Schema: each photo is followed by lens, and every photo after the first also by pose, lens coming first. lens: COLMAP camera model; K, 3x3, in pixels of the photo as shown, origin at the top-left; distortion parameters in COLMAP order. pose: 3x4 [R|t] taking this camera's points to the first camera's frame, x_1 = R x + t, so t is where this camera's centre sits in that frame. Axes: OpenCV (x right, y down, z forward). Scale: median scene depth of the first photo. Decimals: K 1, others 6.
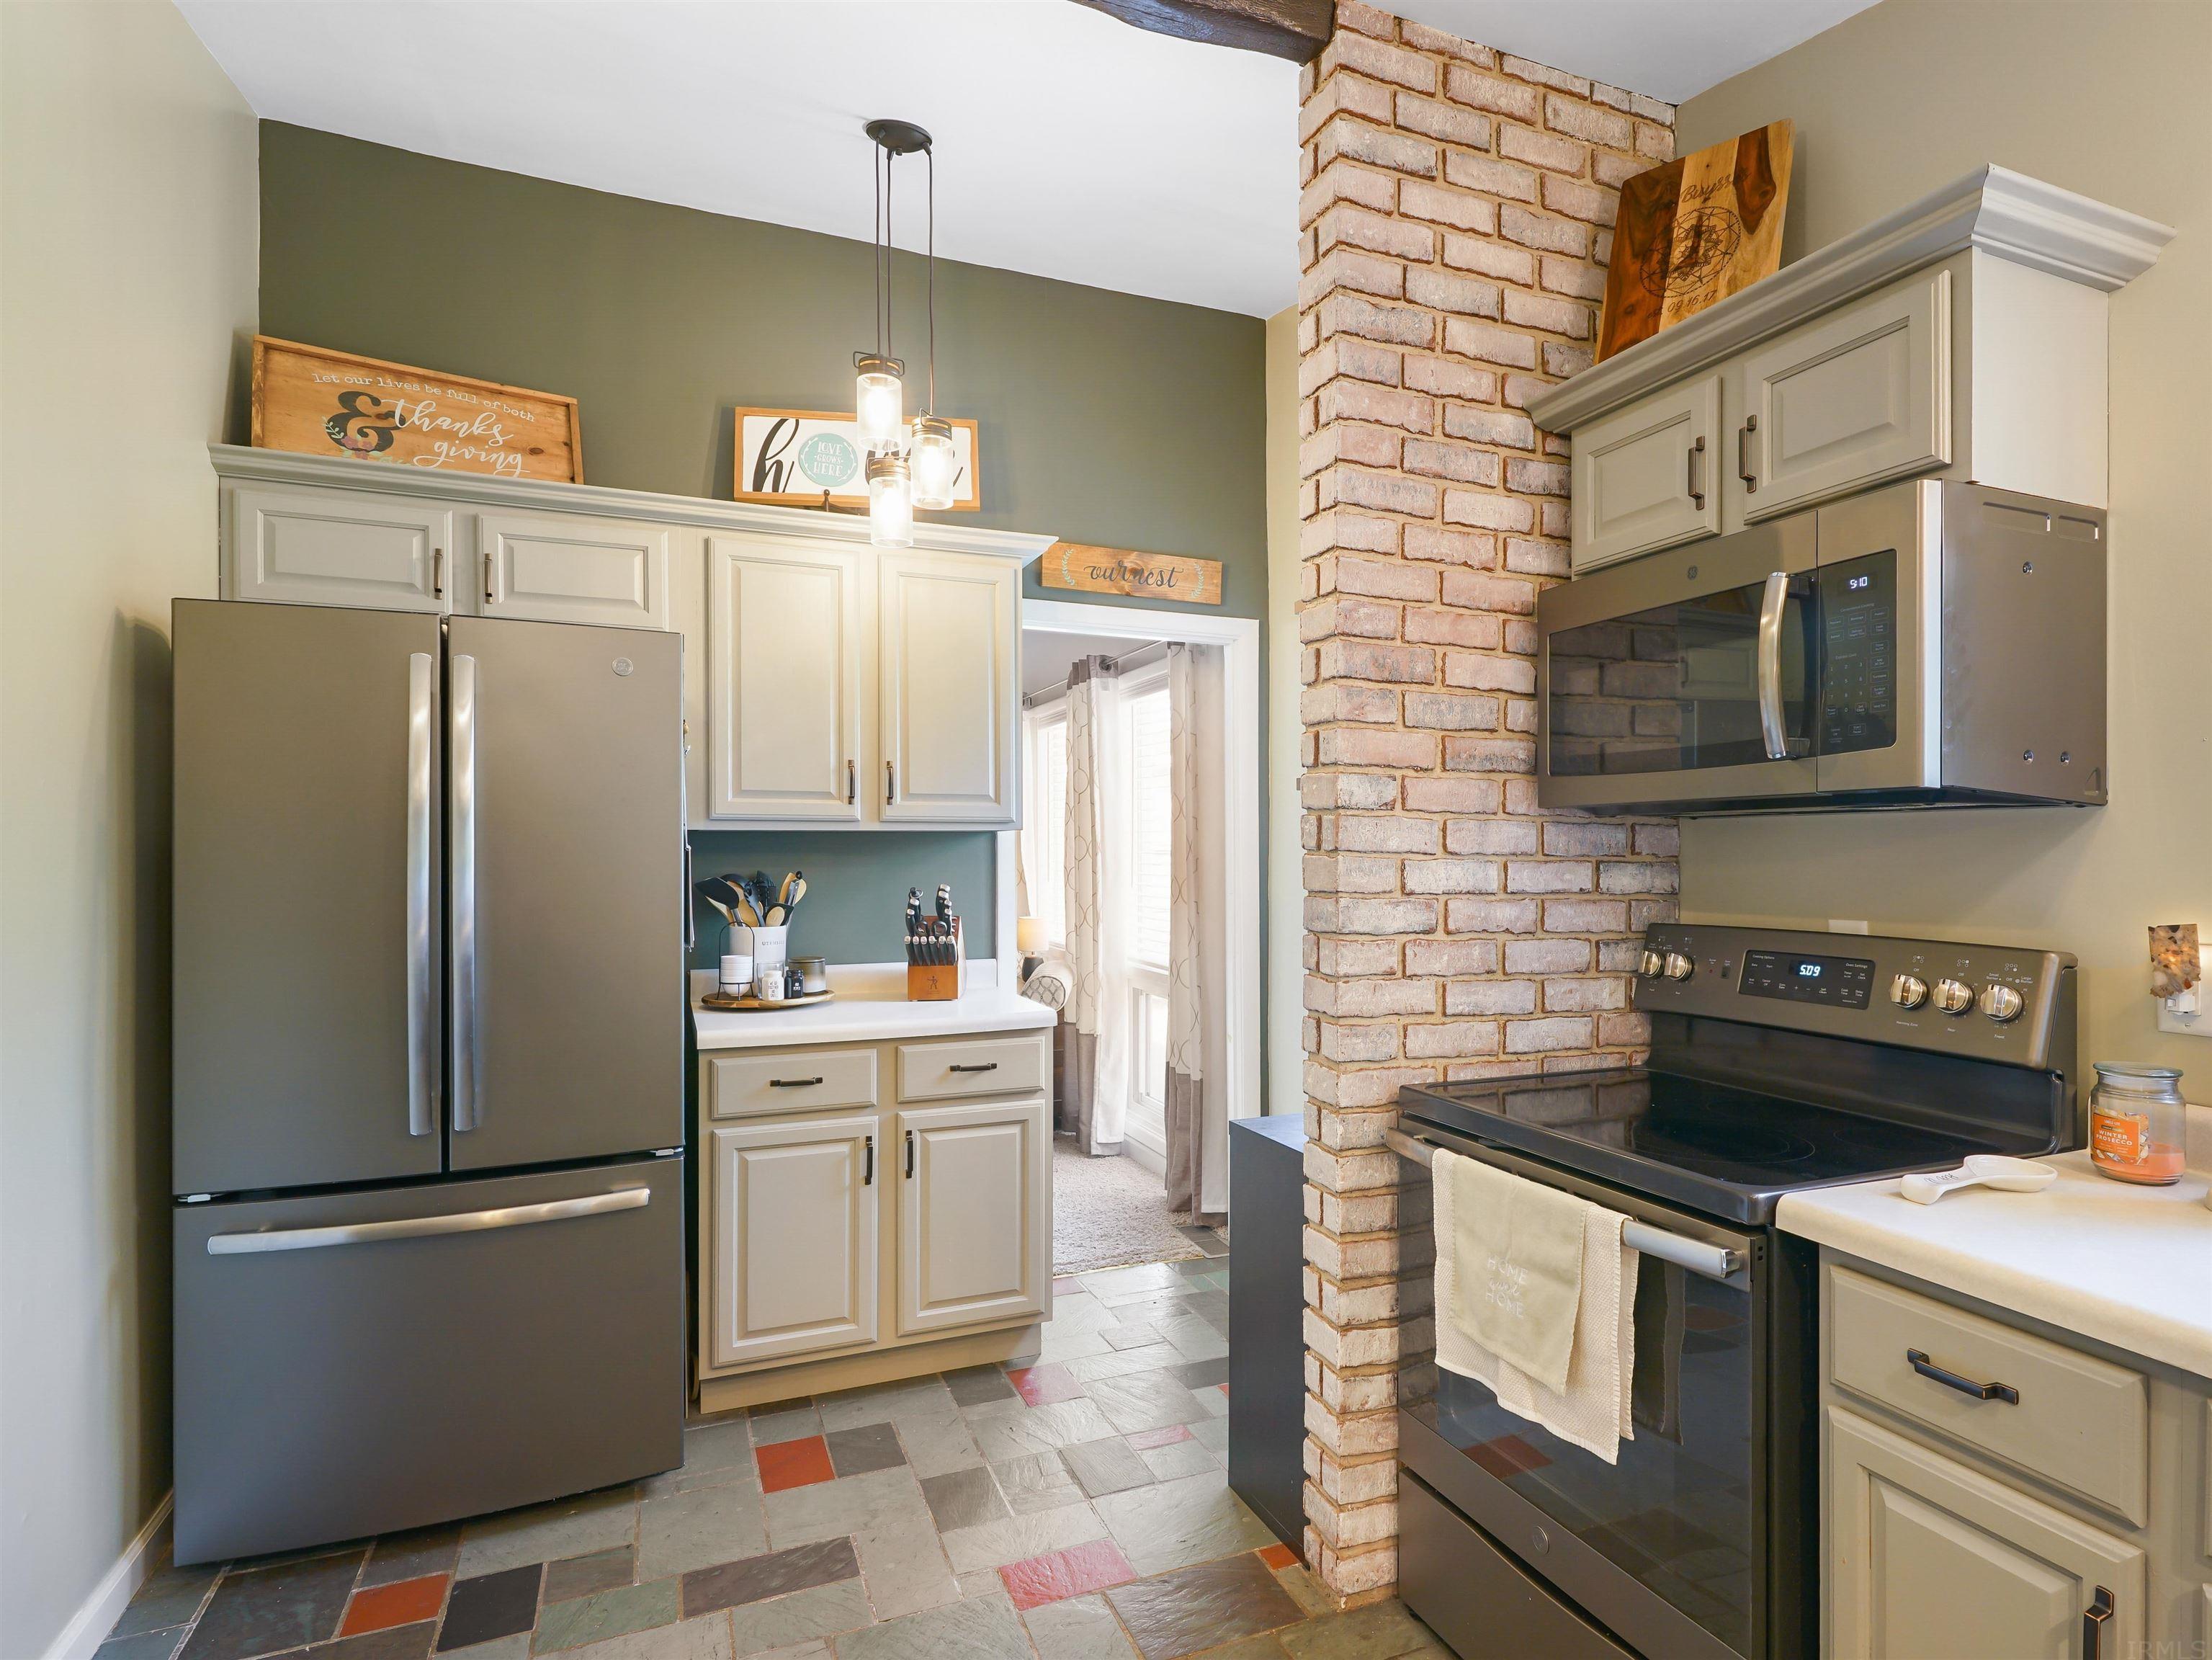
lens RADIAL K [[1239.4, 0, 1104.5], [0, 1239.4, 845.2], [0, 0, 1]] dist [-0.002039, -0.000216]
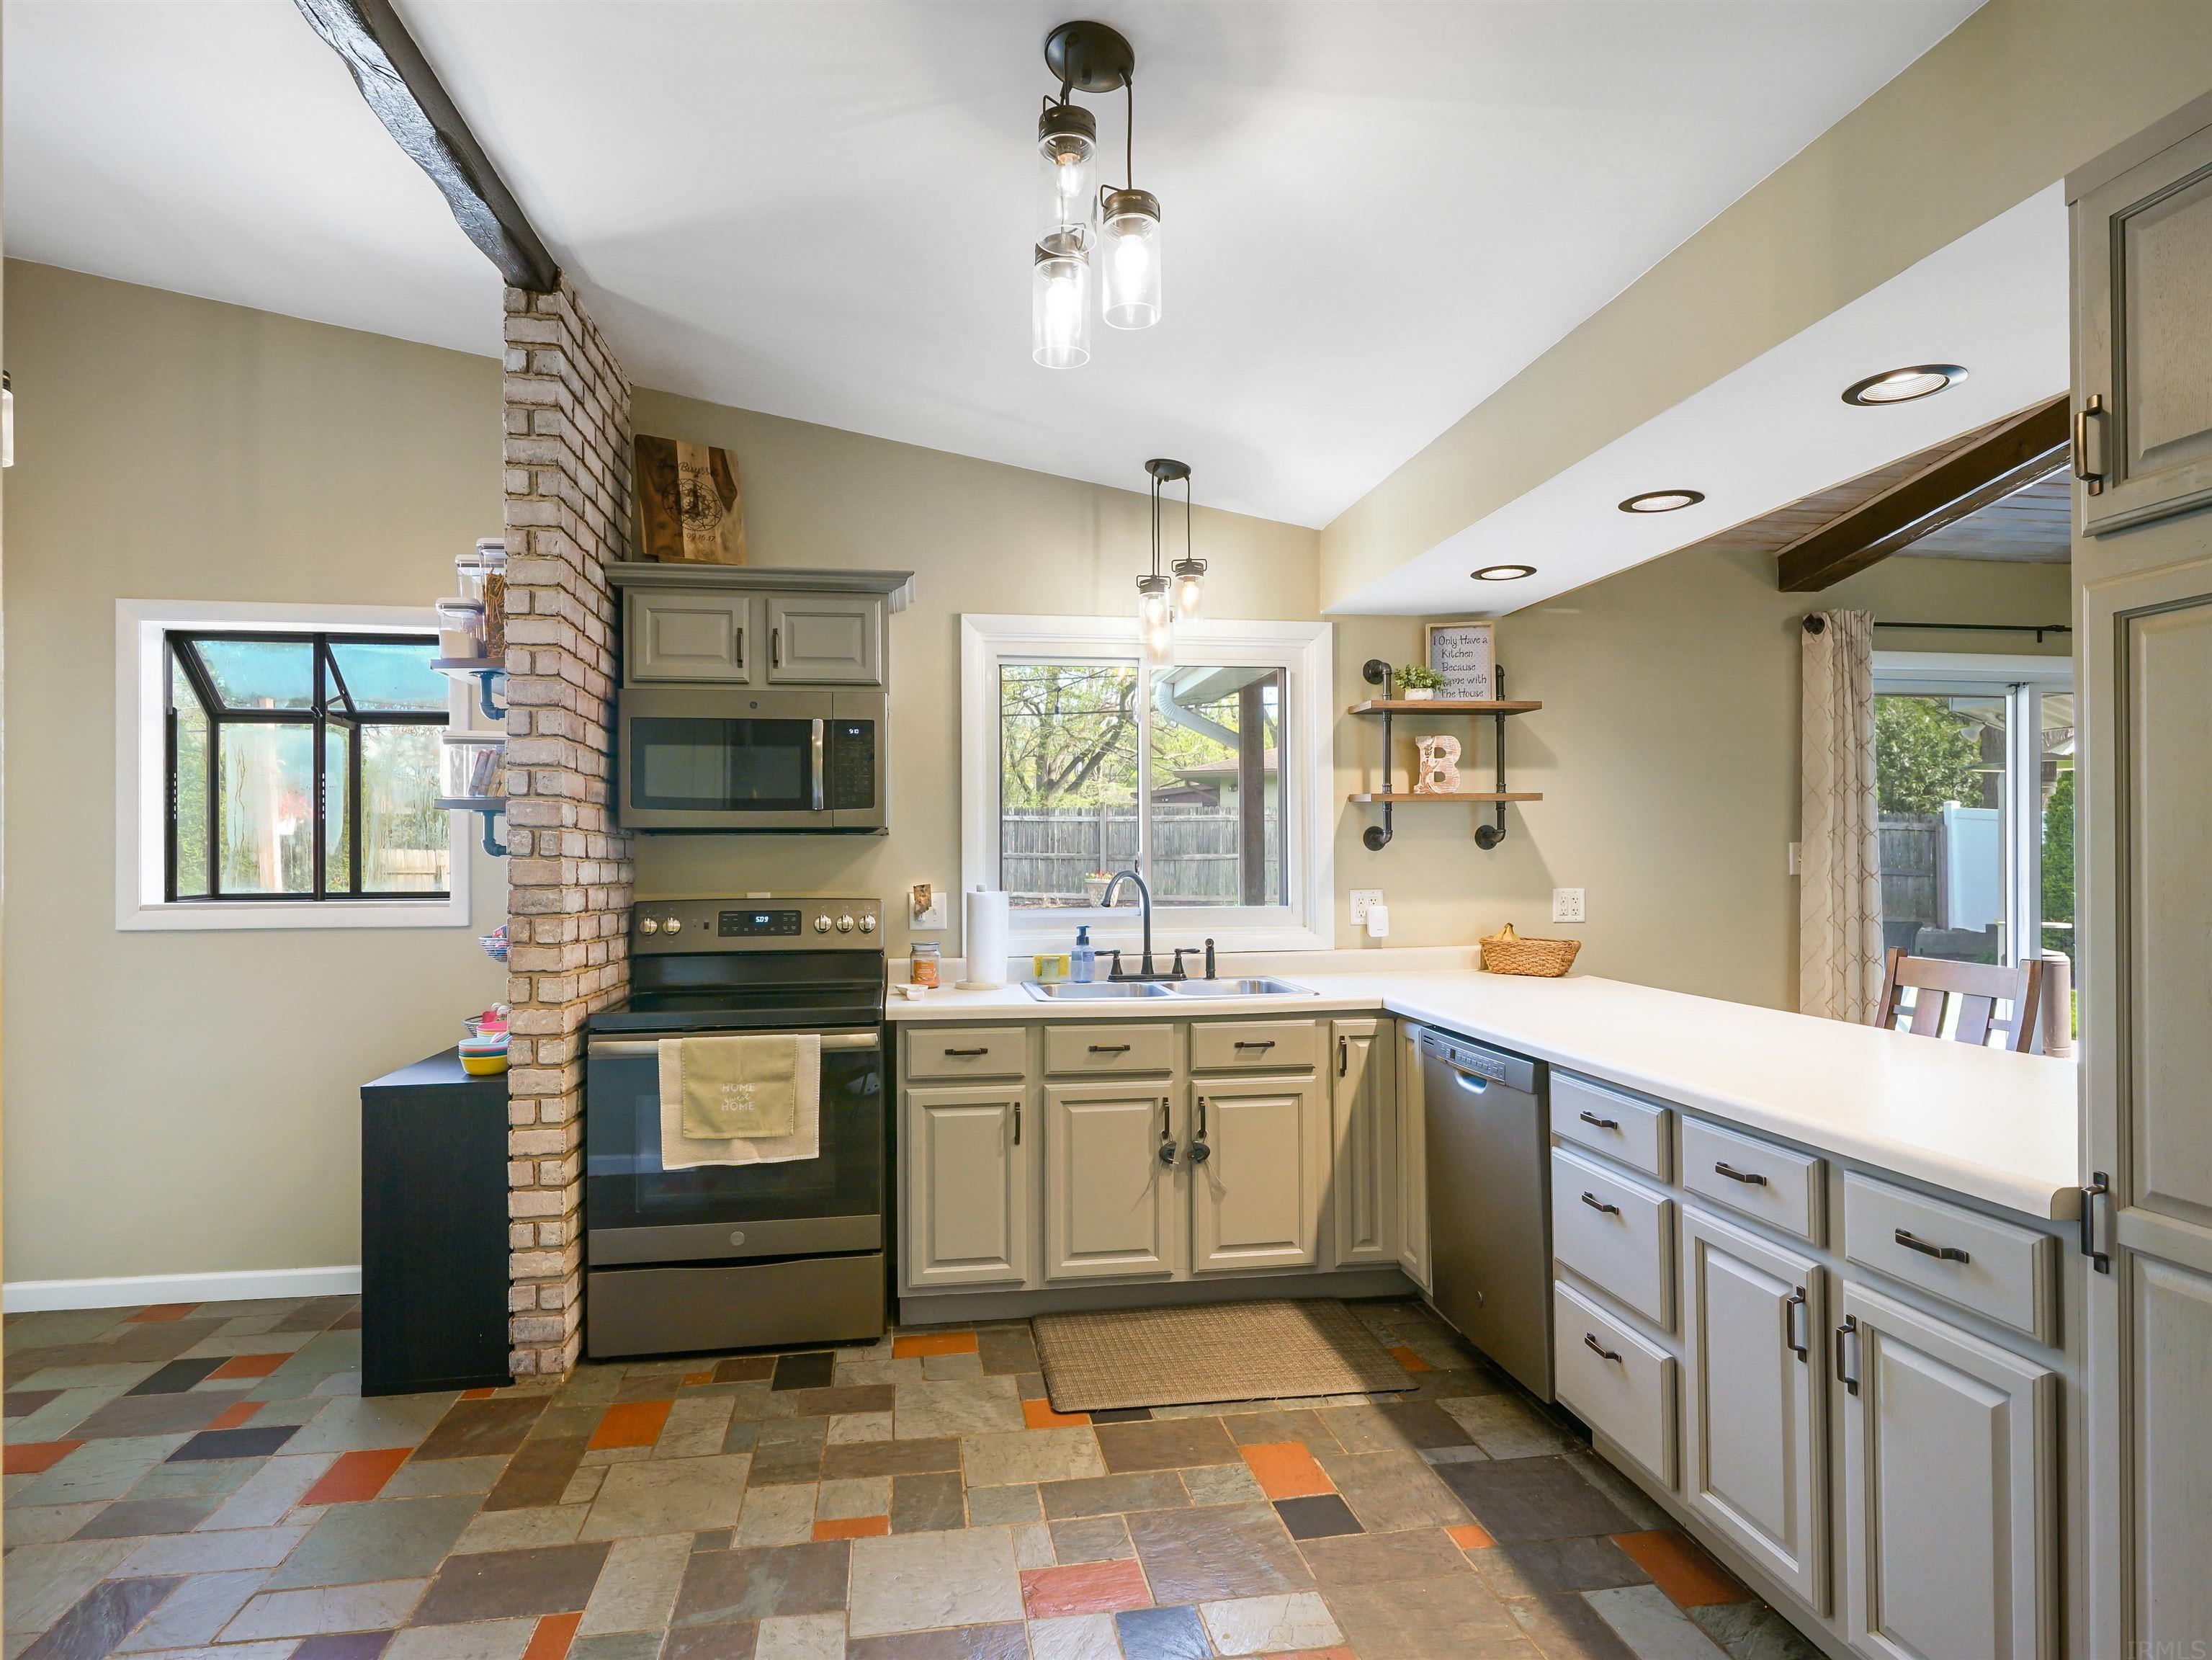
lens RADIAL K [[1239.4, 0, 1104.5], [0, 1239.4, 845.2], [0, 0, 1]] dist [-0.002039, -0.000216]
pose [[0.237507, 0.007155, 0.971359, -1.191626], [0.000576, 0.999972, -0.007507, 0.003536], [-0.971386, 0.002343, 0.237496, 0.049794]]
